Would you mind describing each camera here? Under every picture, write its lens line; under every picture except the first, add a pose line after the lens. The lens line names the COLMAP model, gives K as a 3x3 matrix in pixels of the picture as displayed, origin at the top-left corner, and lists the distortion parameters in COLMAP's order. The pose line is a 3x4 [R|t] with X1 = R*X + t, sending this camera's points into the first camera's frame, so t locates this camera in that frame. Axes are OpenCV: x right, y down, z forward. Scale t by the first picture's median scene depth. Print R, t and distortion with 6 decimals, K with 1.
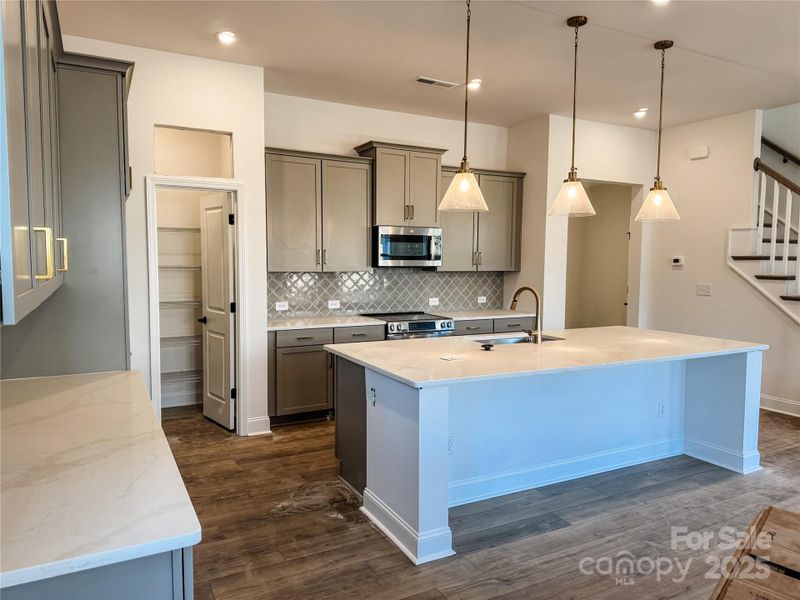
lens RADIAL K [[558.5, 0, 396.3], [0, 558.5, 300.2], [0, 0, 1]] dist [0.050295, -0.053326]
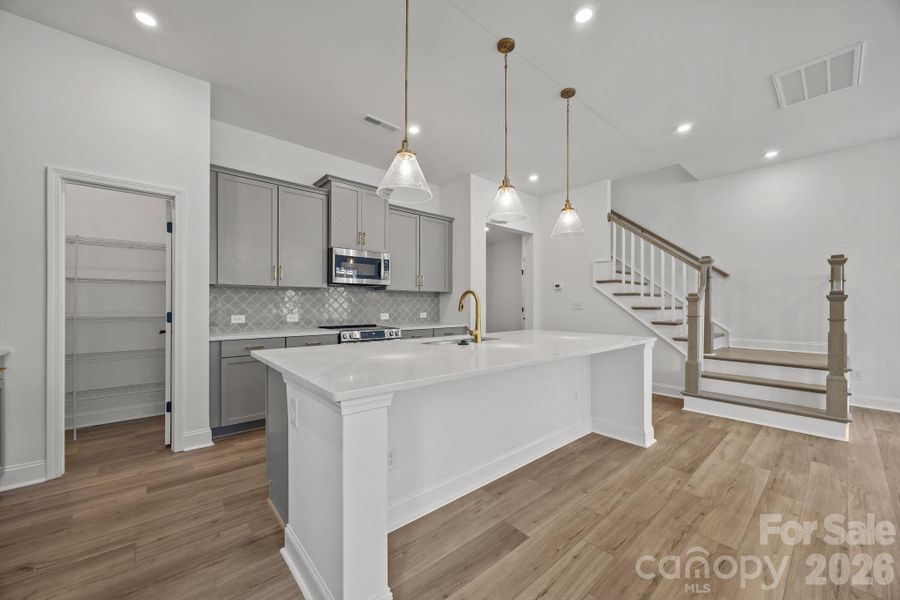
lens RADIAL K [[344.8, 0, 447.7], [0, 344.8, 306.2], [0, 0, 1]] dist [-0.006222, 0.000754]
pose [[0.974048, -0.006517, 0.226249, 0.035636], [0.020832, 0.997924, -0.060942, 0.033974], [-0.225382, 0.064073, 0.972161, 0.266375]]
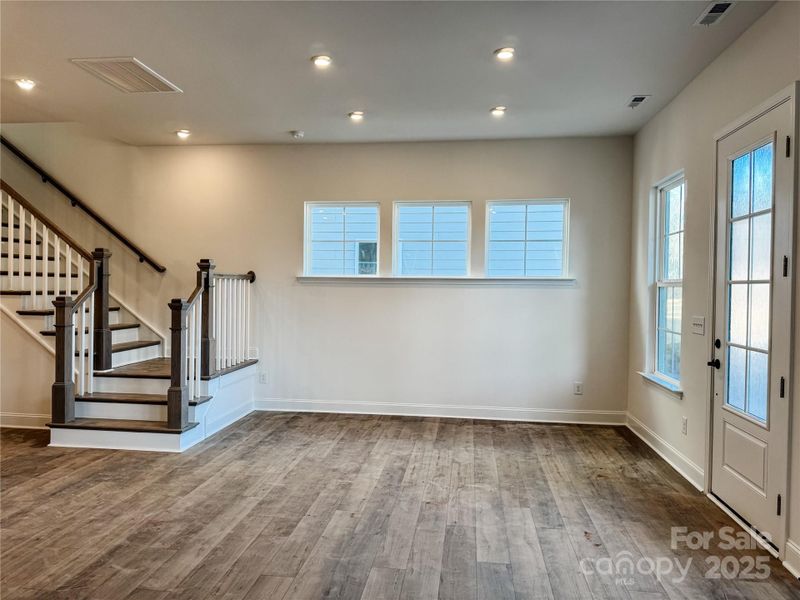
lens RADIAL K [[558.5, 0, 400.2], [0, 558.5, 303.2], [0, 0, 1]] dist [0.050295, -0.053326]
pose [[0.567175, -0.020748, 0.823336, 0.245526], [0.049816, 0.998717, -0.009149, 0.021857], [-0.822090, 0.046204, 0.567480, -0.124305]]
